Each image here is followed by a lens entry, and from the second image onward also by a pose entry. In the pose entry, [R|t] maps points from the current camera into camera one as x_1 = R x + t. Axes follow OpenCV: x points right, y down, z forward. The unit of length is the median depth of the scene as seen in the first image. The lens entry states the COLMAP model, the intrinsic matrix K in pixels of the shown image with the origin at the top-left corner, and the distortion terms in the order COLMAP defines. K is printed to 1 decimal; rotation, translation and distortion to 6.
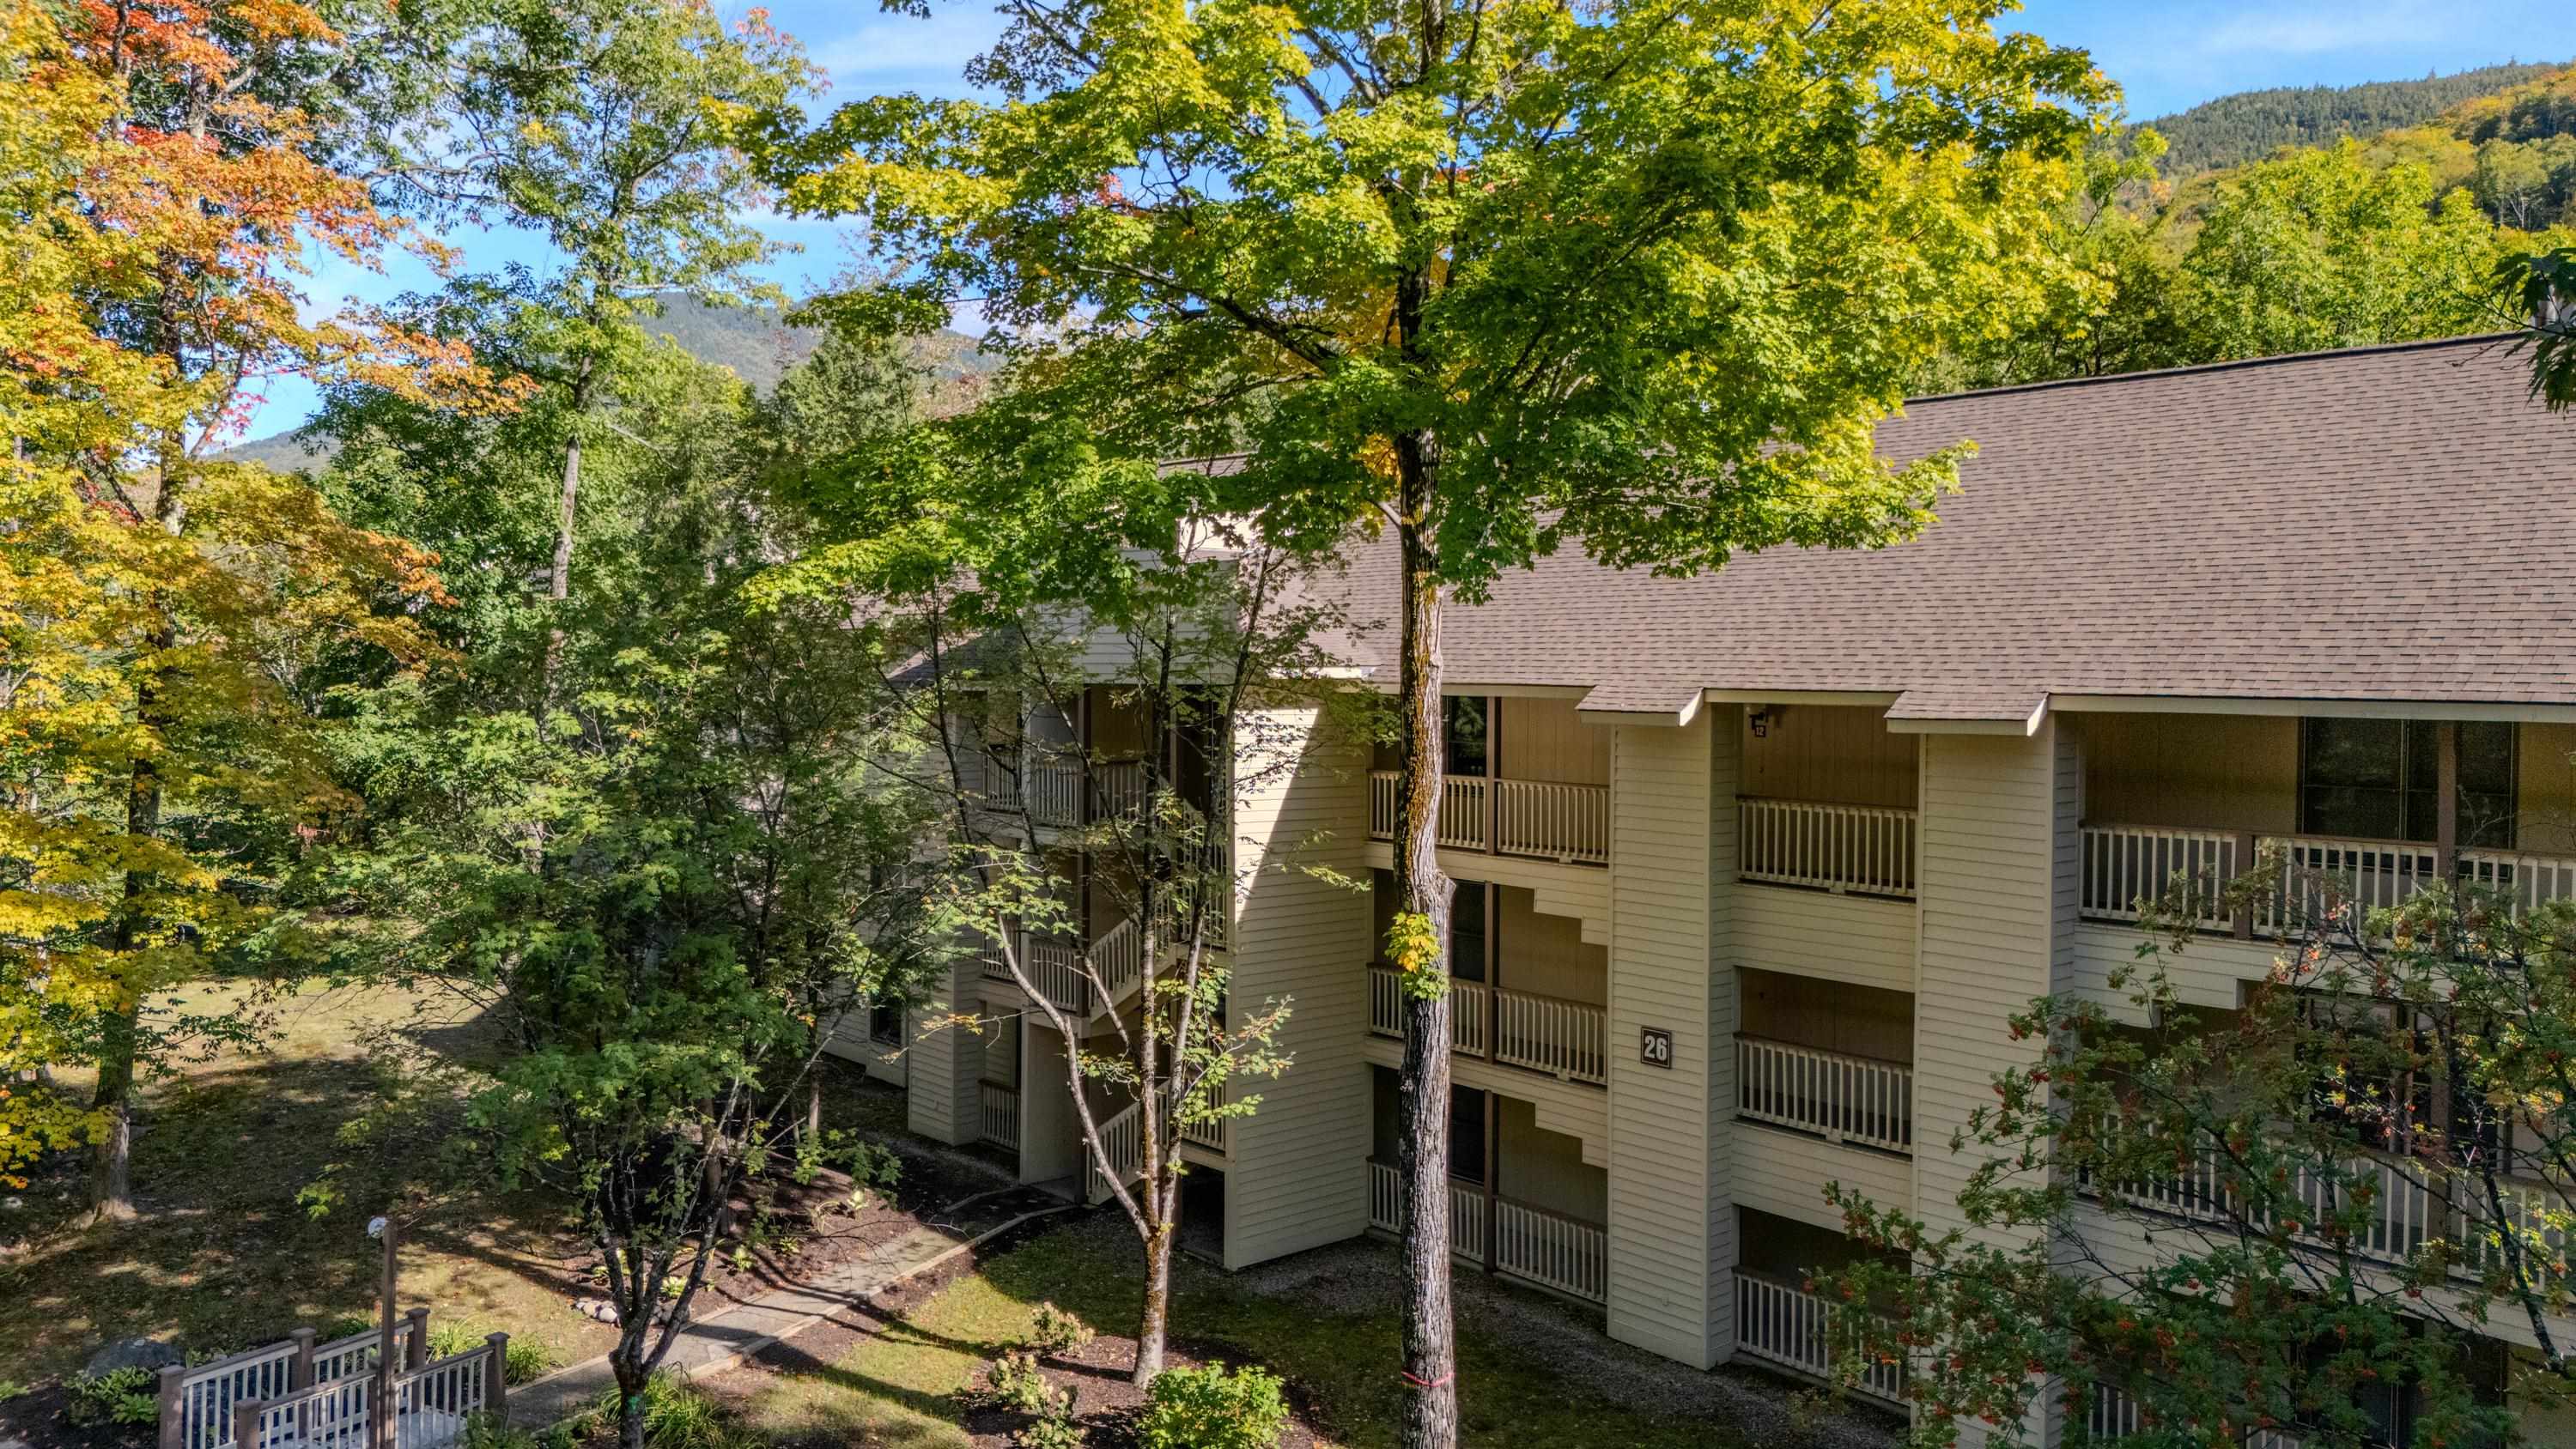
lens RADIAL K [[1901.7, 0, 1276.5], [0, 1901.7, 724.4], [0, 0, 1]] dist [0.078068, -0.091748]
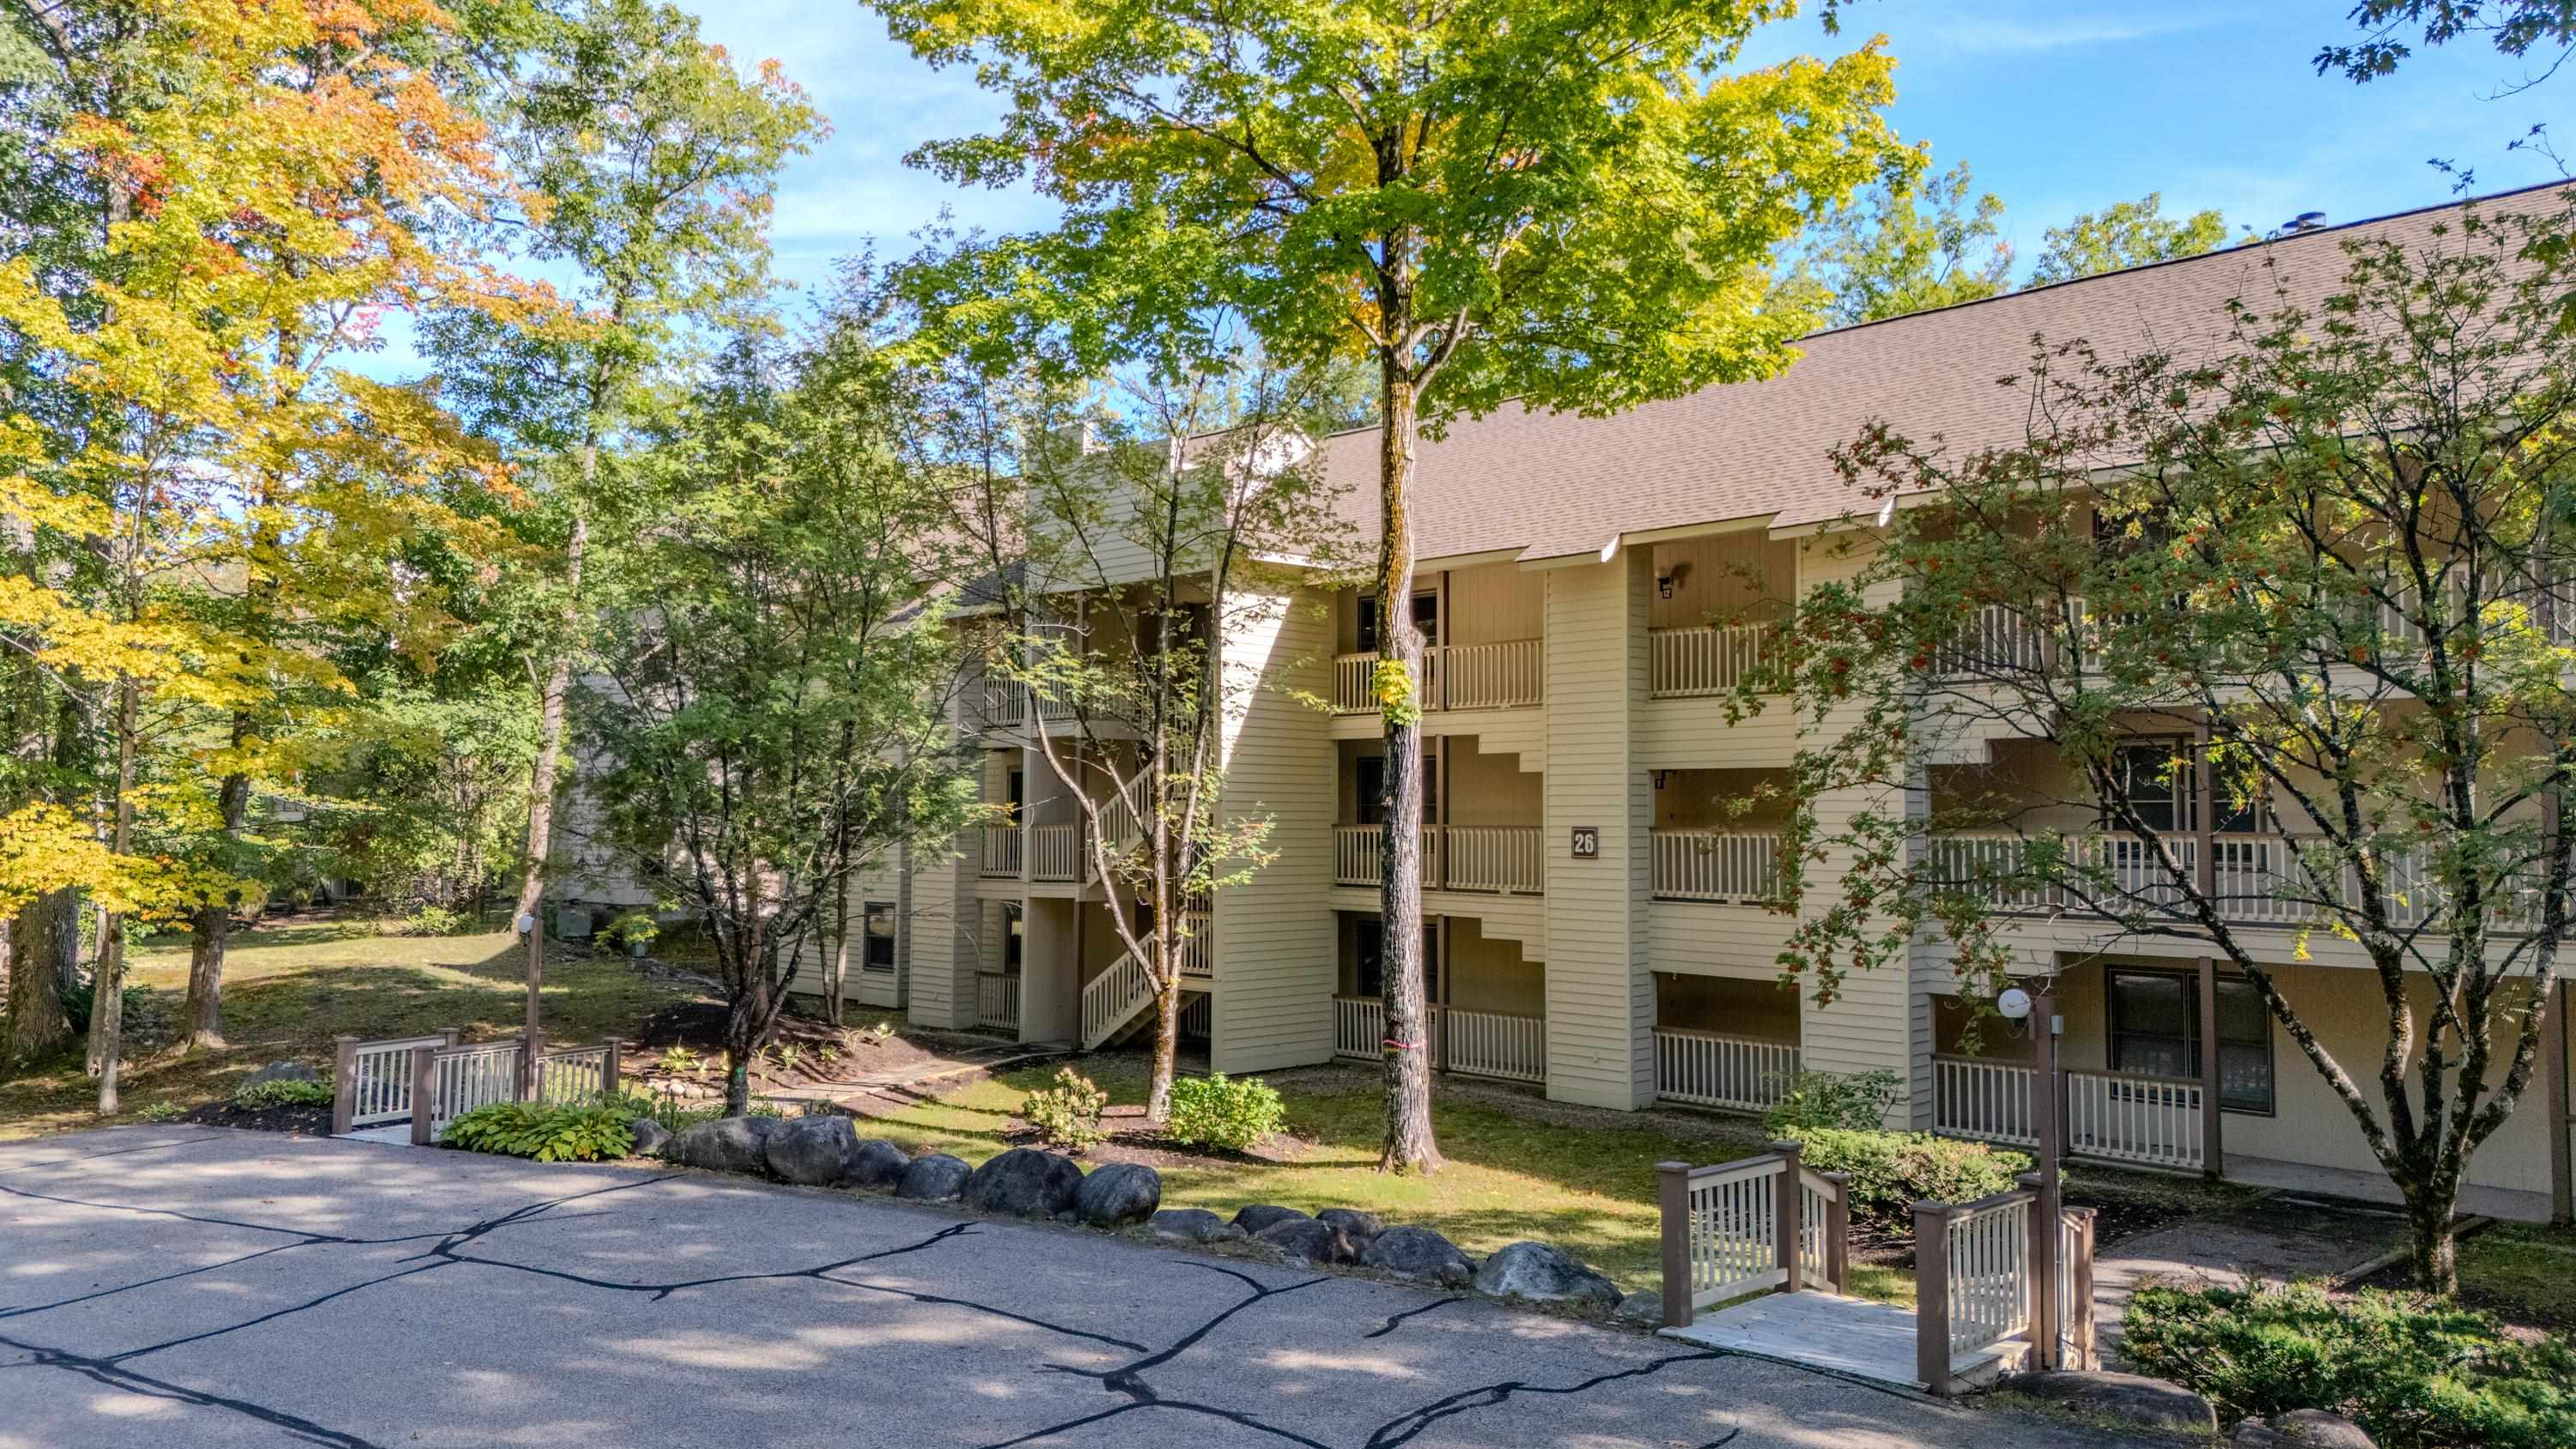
lens RADIAL K [[1901.7, 0, 1276.5], [0, 1901.7, 724.4], [0, 0, 1]] dist [0.078068, -0.091748]
pose [[0.998810, 0.002109, 0.048731, -0.051485], [0.002110, 0.996261, -0.086367, 0.202452], [-0.048731, 0.086367, 0.995071, -0.177684]]
